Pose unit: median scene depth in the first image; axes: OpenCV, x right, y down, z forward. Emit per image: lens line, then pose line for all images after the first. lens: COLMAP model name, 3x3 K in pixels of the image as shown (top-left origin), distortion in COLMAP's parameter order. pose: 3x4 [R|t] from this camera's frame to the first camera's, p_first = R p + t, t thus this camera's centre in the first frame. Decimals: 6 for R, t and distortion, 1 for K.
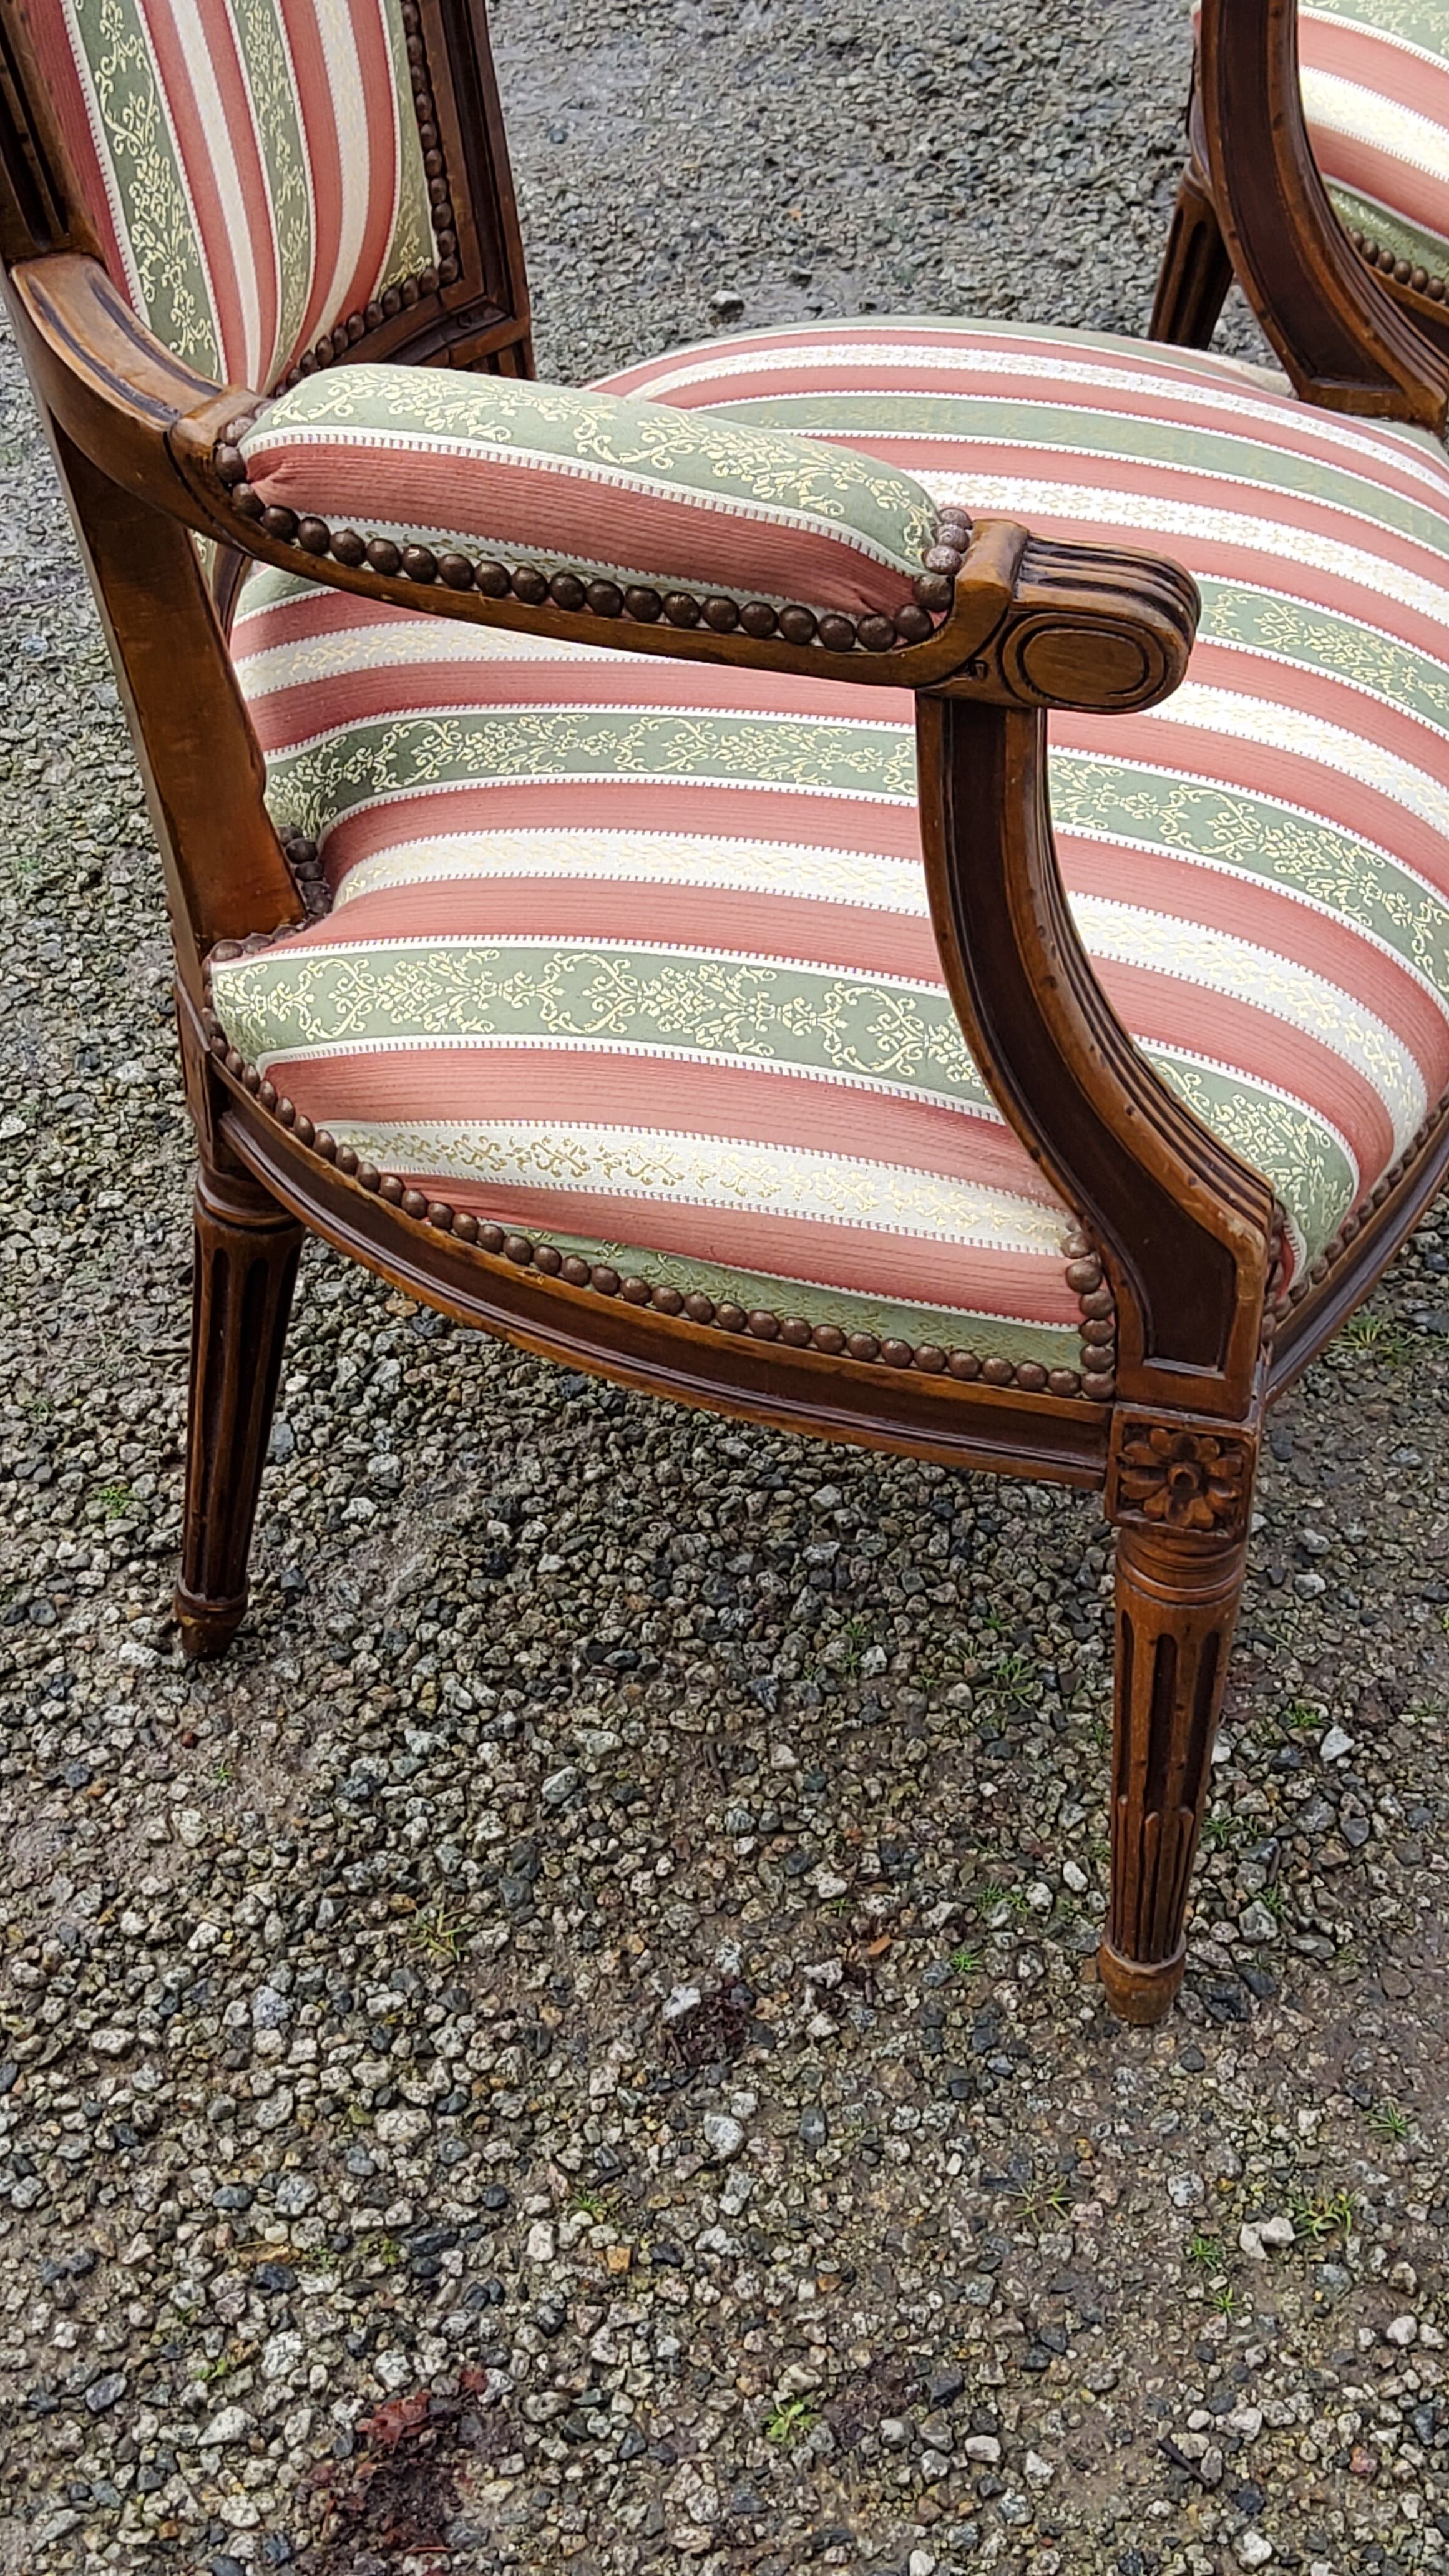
lens RADIAL K [[3860.2, 0, 704.3], [0, 3860.2, 1270.4], [0, 0, 1]] dist [0.115115, 0.000000]
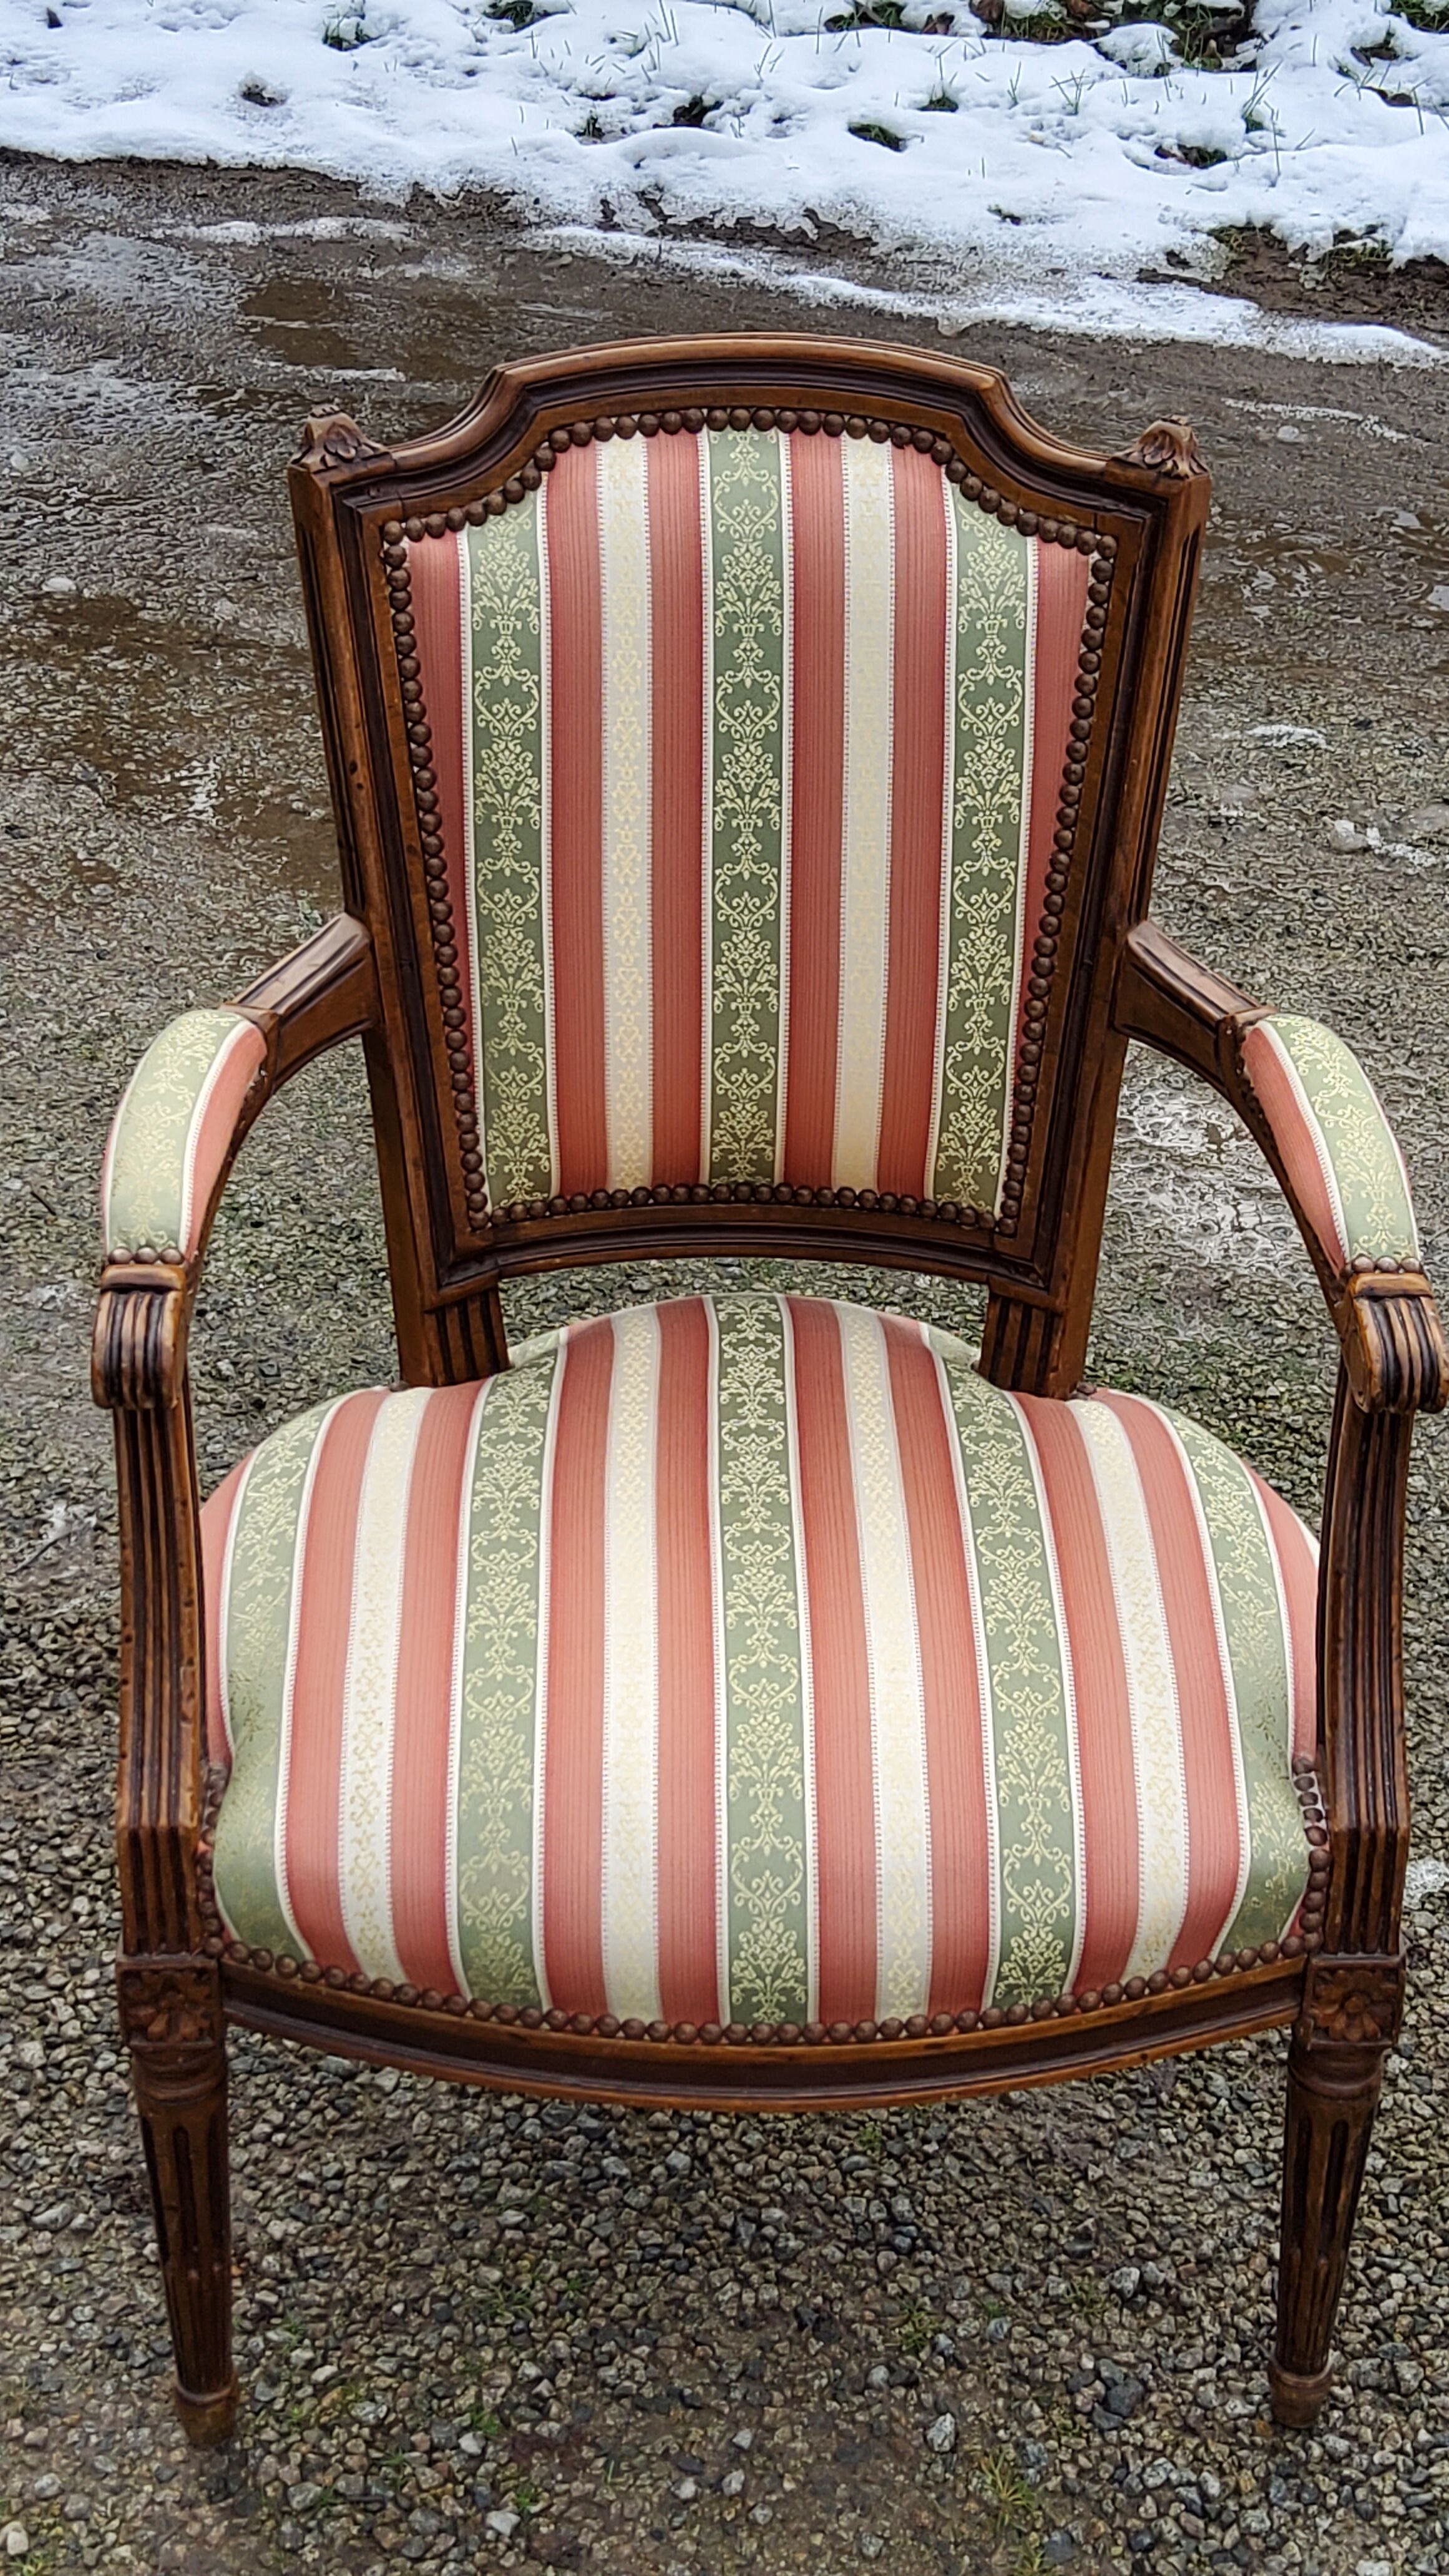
lens RADIAL K [[3860.2, 0, 733.7], [0, 3860.2, 1267.8], [0, 0, 1]] dist [0.115115, 0.000000]
pose [[0.261435, 0.537774, -0.801530, 1.037026], [-0.660932, 0.704927, 0.257383, -0.560018], [0.703434, 0.462468, 0.539725, 0.246280]]
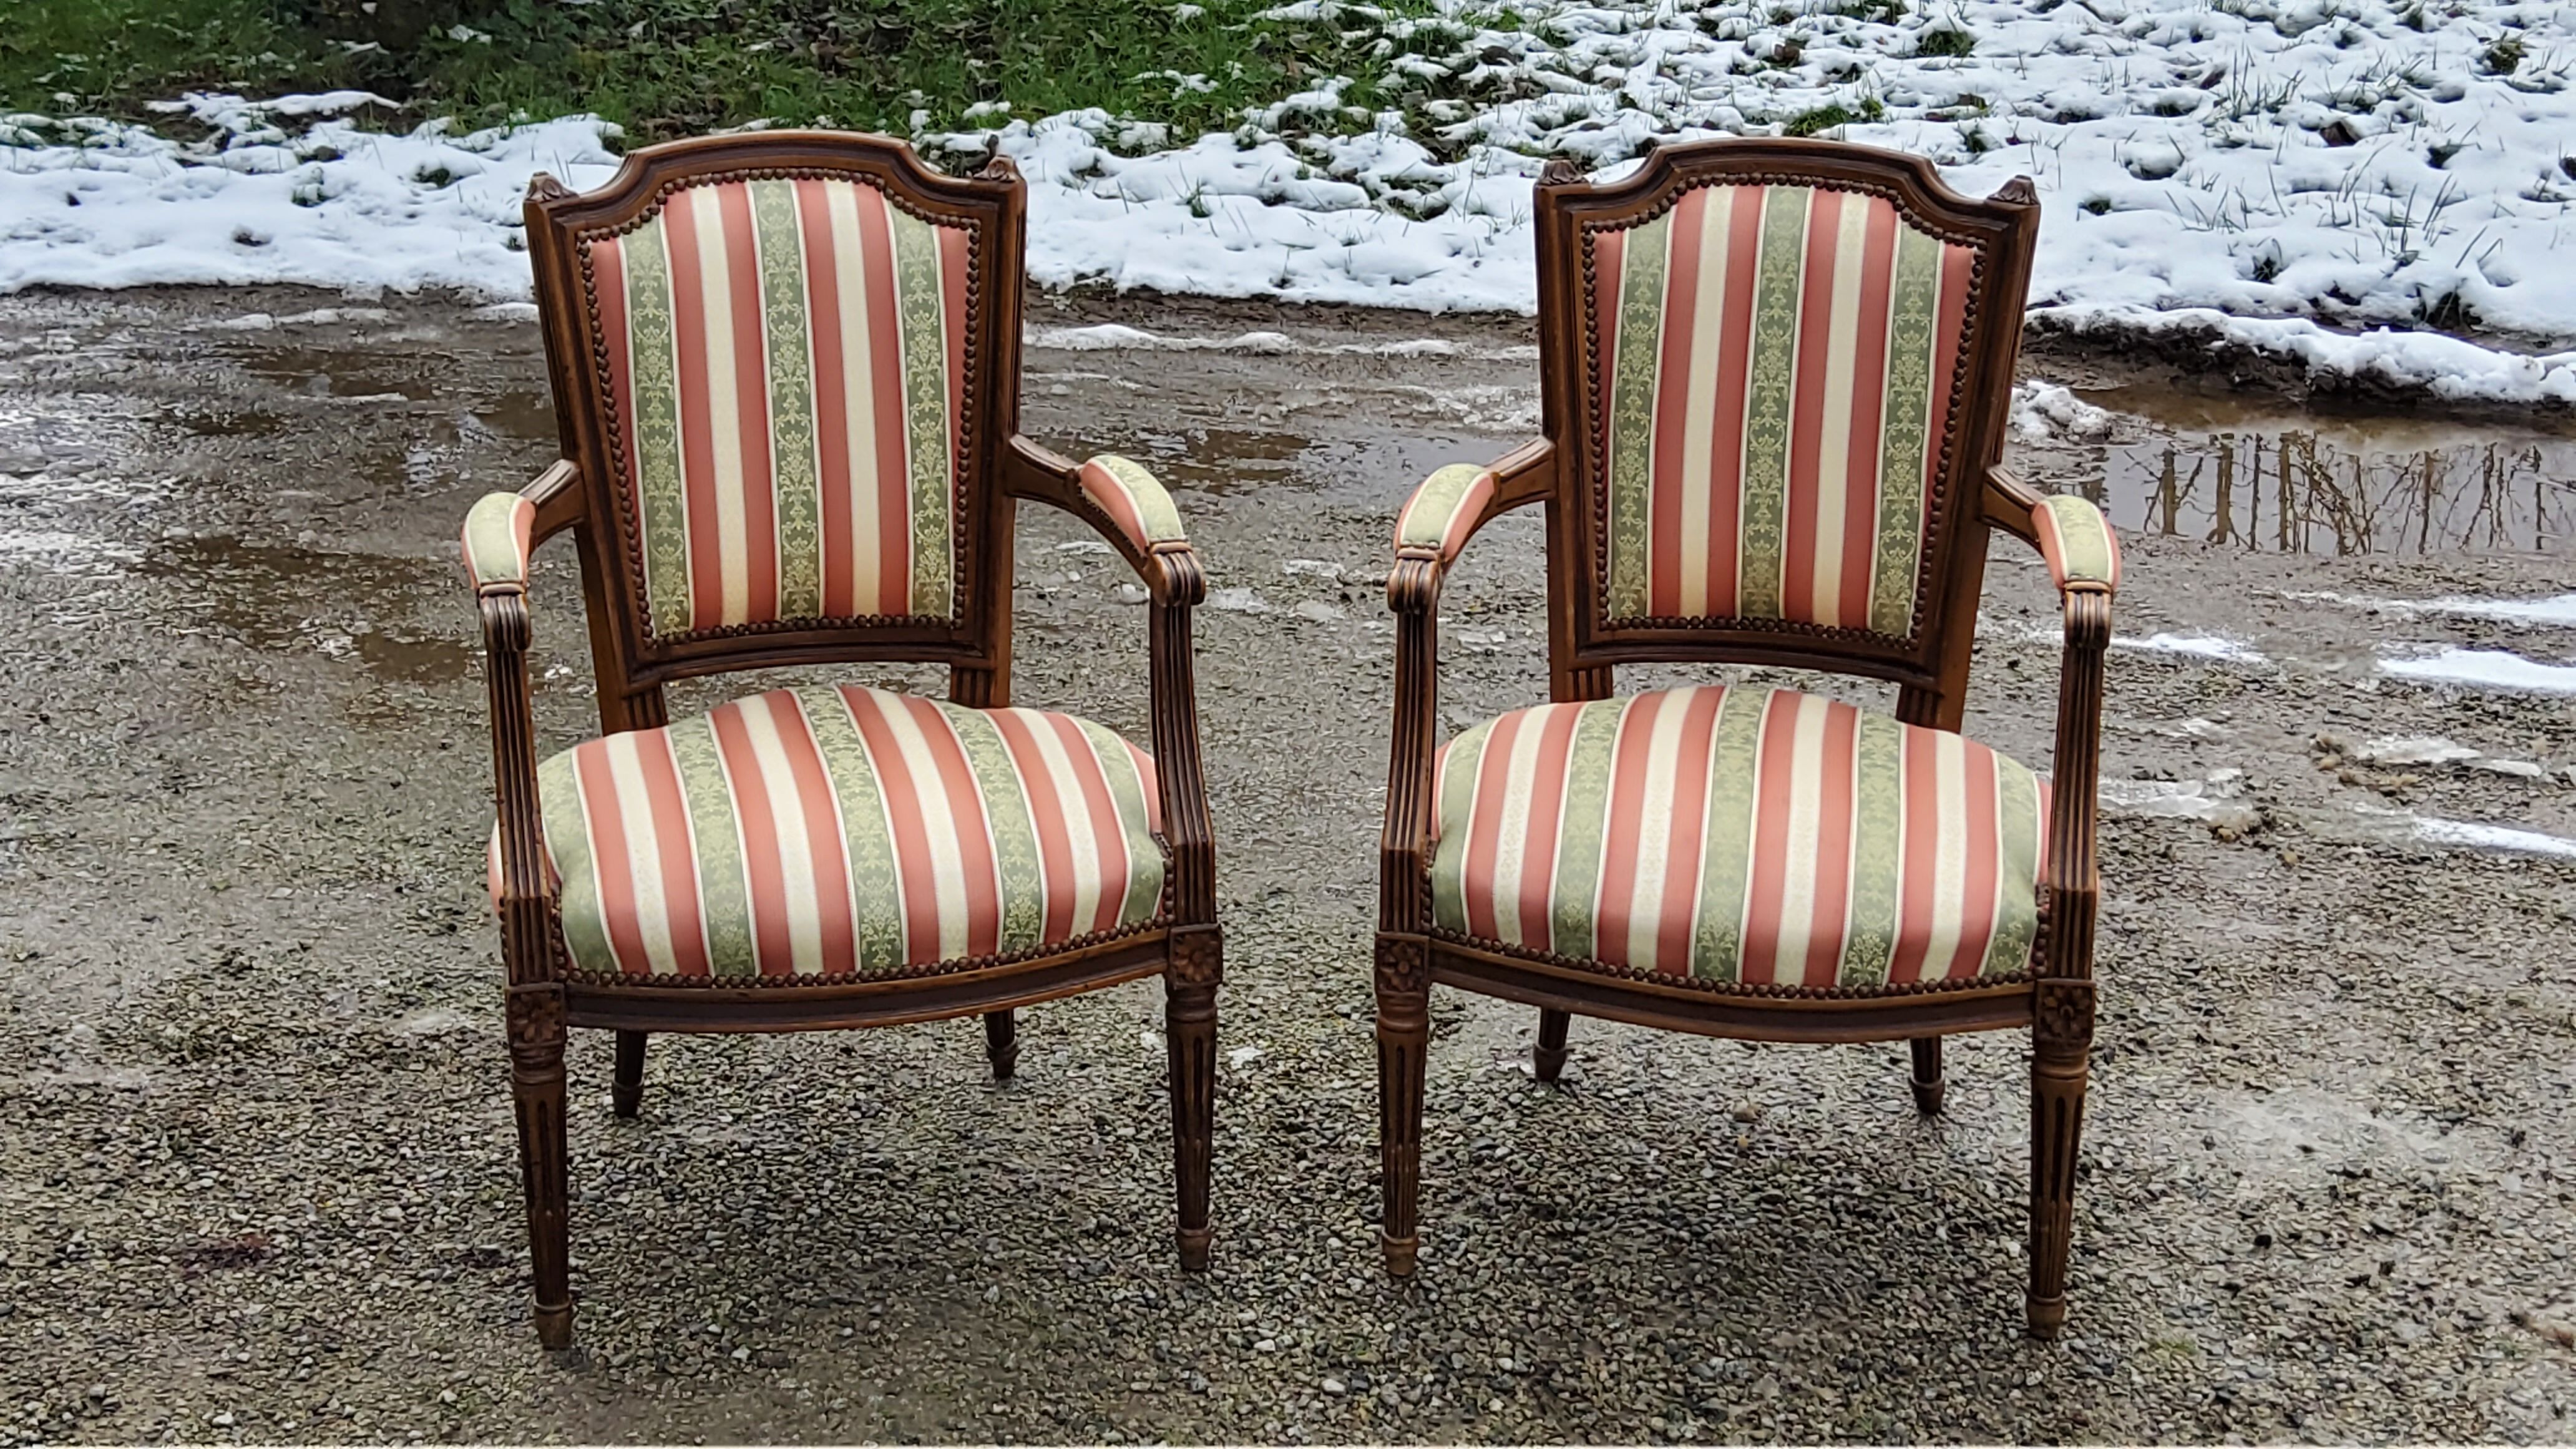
lens RADIAL K [[3860.2, 0, 1260.6], [0, 3860.2, 710.7], [0, 0, 1]] dist [0.115115, 0.000000]
pose [[0.456682, 0.322242, -0.829217, 2.053276], [-0.605594, 0.795399, -0.024424, -0.287981], [0.651687, 0.513323, 0.558393, -0.140048]]
